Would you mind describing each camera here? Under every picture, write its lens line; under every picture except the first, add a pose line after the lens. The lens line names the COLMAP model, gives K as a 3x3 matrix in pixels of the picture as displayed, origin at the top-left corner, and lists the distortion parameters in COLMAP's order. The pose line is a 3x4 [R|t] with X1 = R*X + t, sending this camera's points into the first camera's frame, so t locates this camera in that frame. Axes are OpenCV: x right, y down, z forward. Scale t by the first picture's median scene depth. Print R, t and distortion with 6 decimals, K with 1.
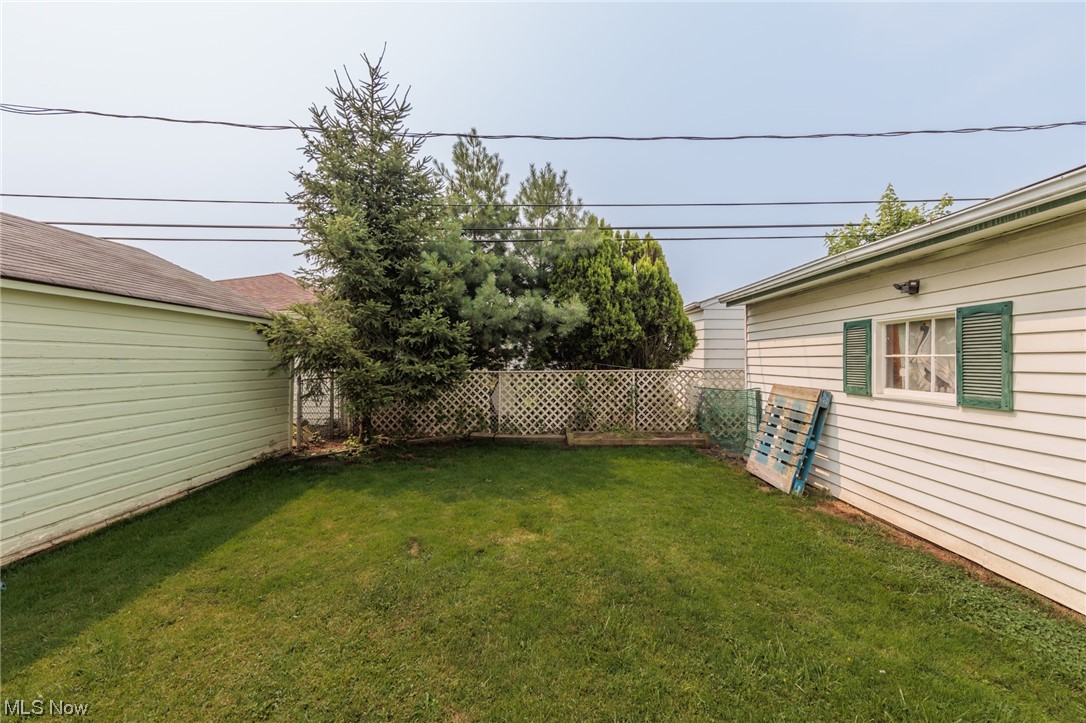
lens RADIAL K [[425.1, 0, 546.5], [0, 425.1, 359.9], [0, 0, 1]] dist [-0.005566, 0.000216]
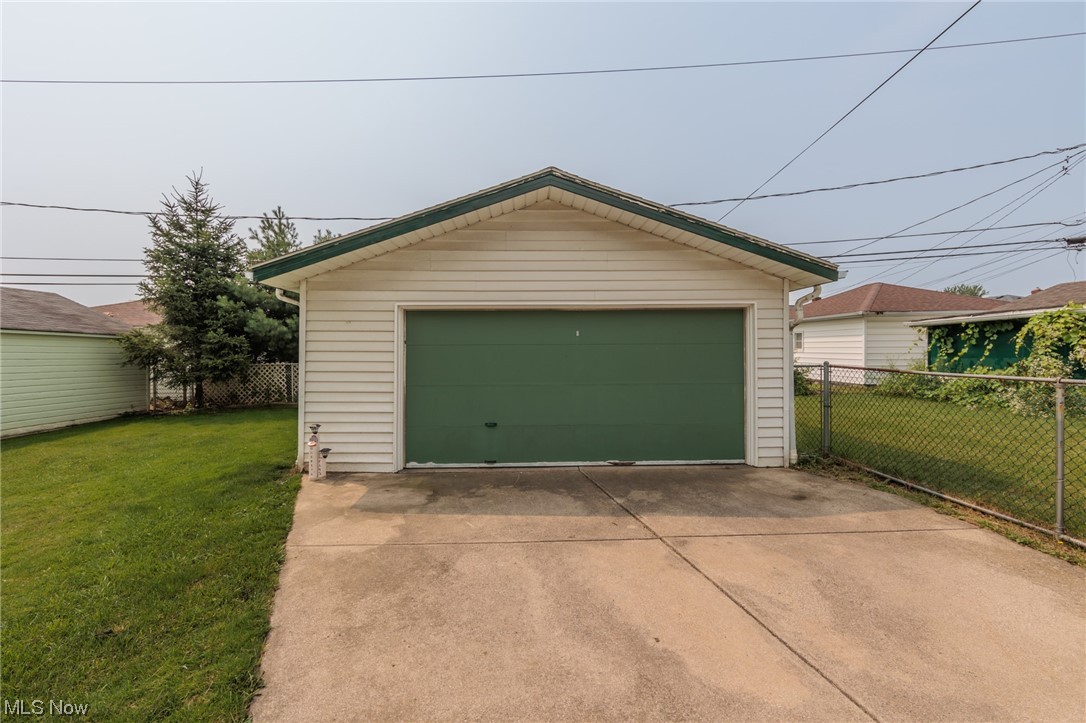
lens RADIAL K [[425.1, 0, 538.0], [0, 425.1, 358.9], [0, 0, 1]] dist [-0.005566, 0.000216]
pose [[0.999294, -0.014645, 0.034595, 0.927074], [0.014270, 0.999837, 0.011062, 0.005588], [-0.034752, -0.010560, 0.999340, -0.764938]]
